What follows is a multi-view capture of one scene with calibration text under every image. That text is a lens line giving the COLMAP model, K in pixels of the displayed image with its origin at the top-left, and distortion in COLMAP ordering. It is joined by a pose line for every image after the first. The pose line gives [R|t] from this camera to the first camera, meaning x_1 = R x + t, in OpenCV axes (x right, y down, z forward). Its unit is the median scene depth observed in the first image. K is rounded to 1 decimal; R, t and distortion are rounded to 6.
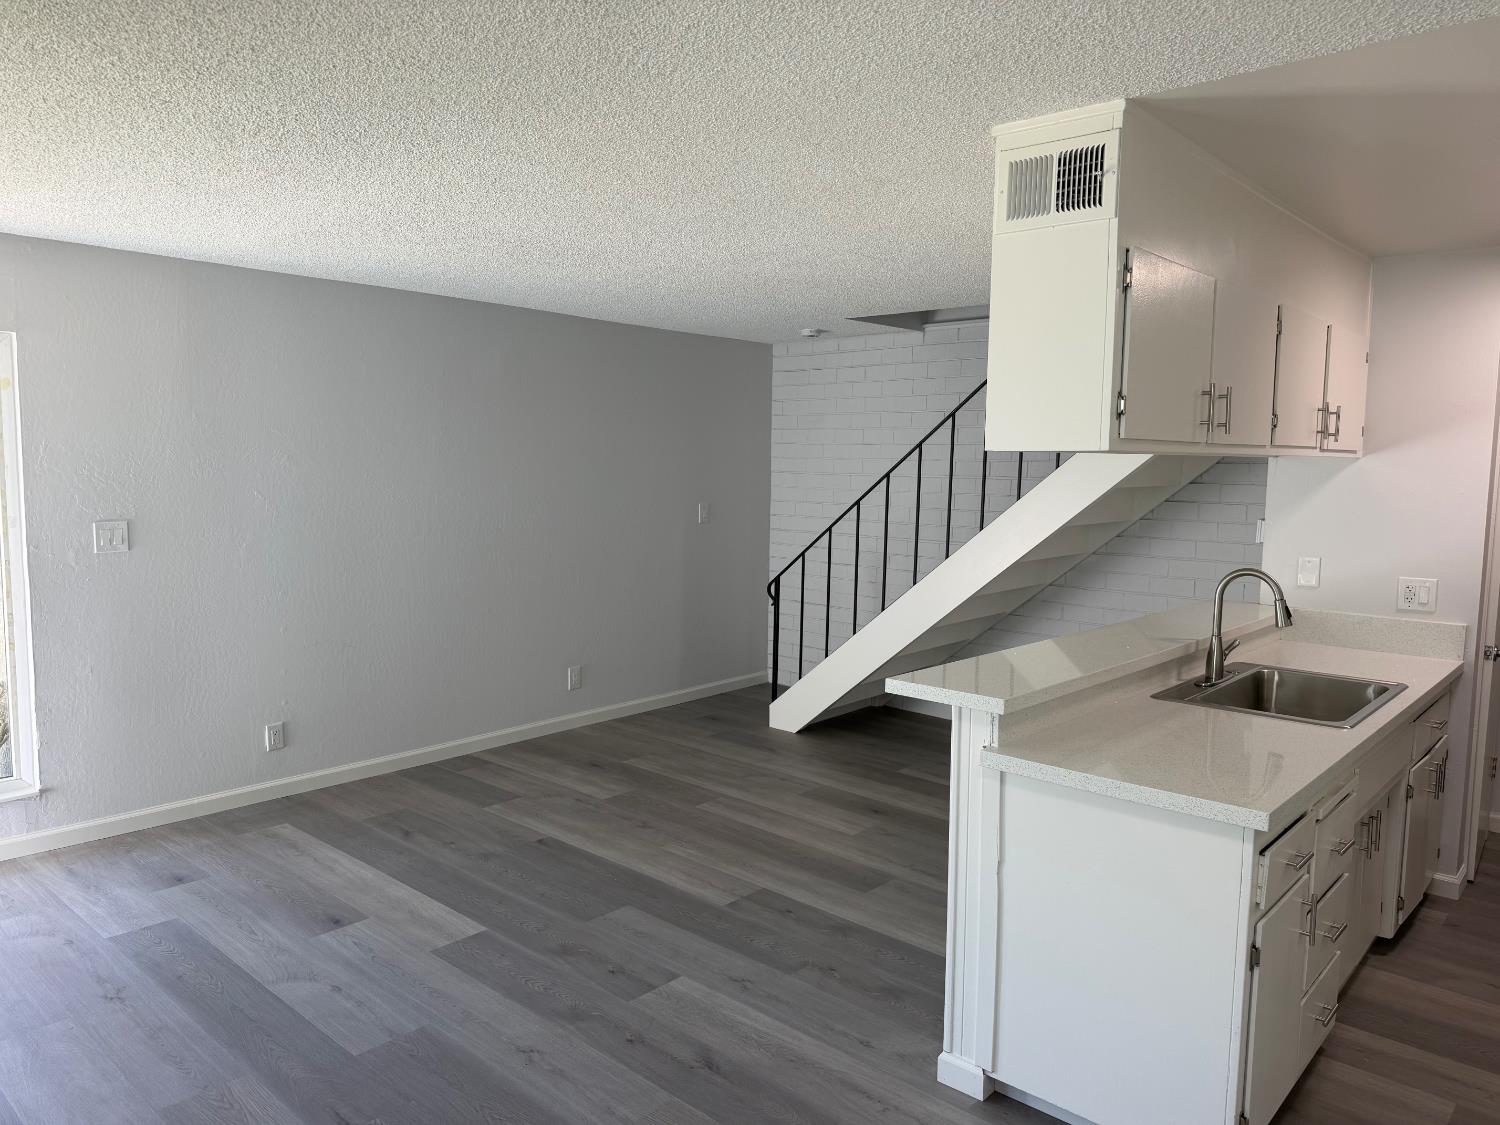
lens RADIAL K [[1052.2, 0, 750.0], [0, 1052.2, 562.5], [0, 0, 1]] dist [0.062257, -0.054089]
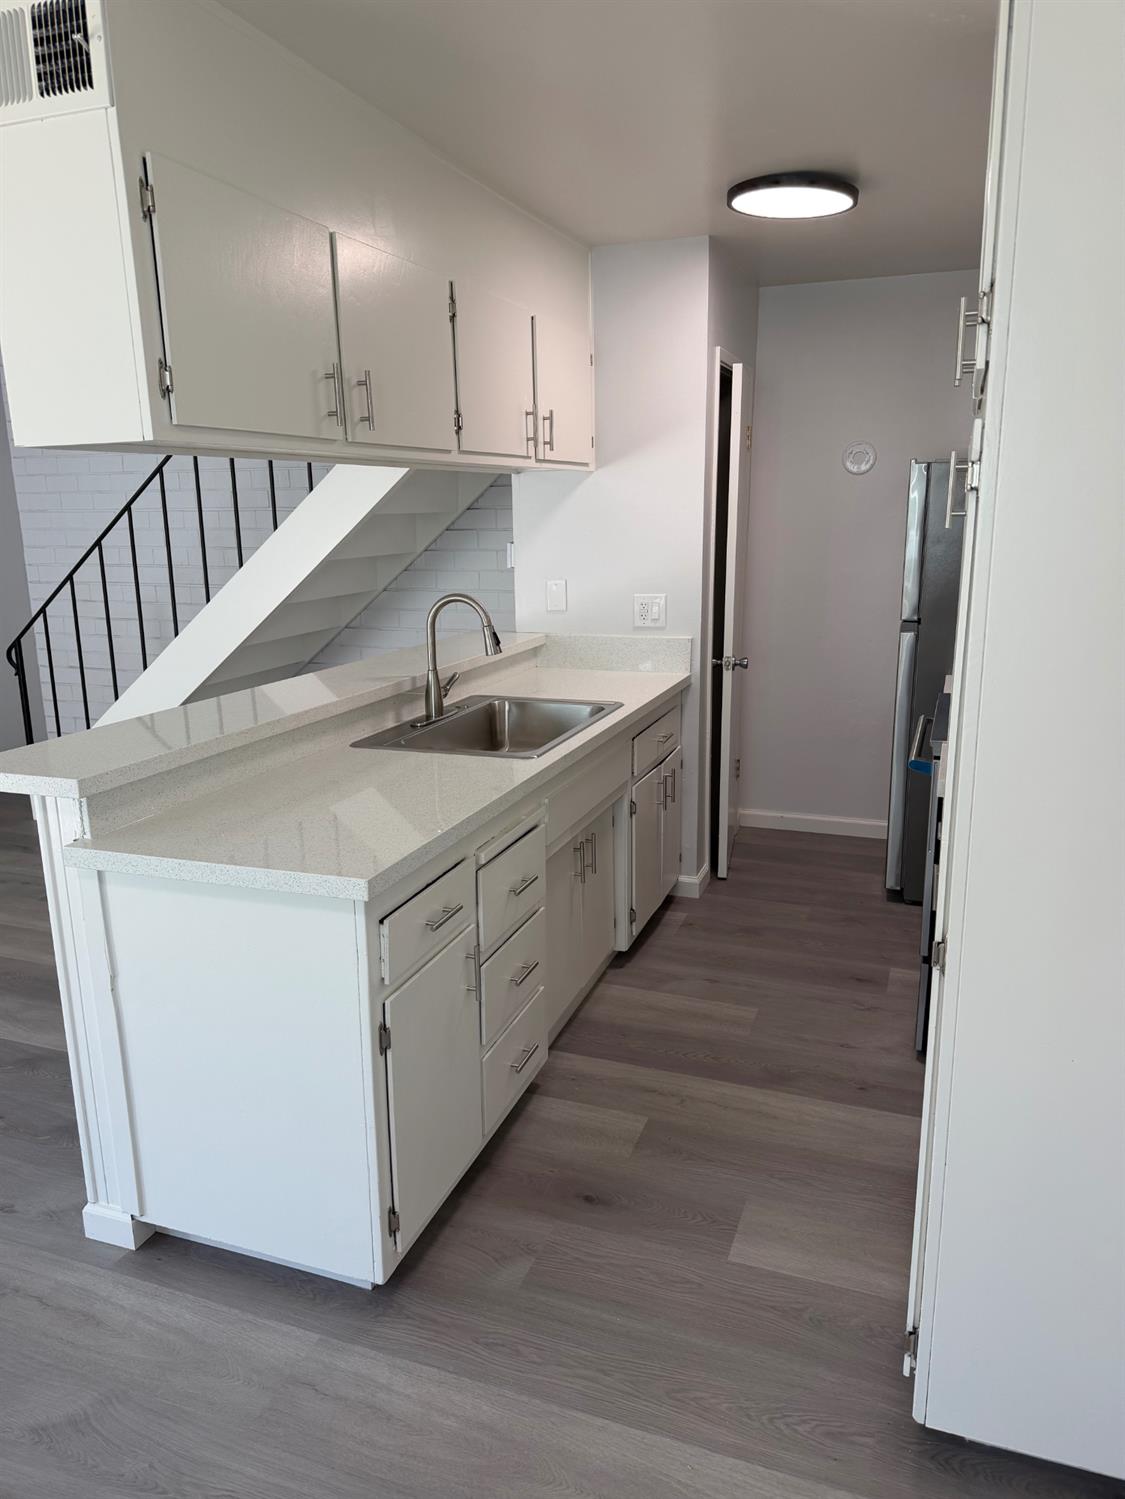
lens RADIAL K [[1010.0, 0, 562.5], [0, 1010.0, 749.5], [0, 0, 1]] dist [0.106785, -0.111928]
pose [[0.939695, -0.112447, 0.322999, 0.258419], [0.068972, 0.987308, 0.143058, 0.019795], [-0.334986, -0.112154, 0.935524, 0.141207]]
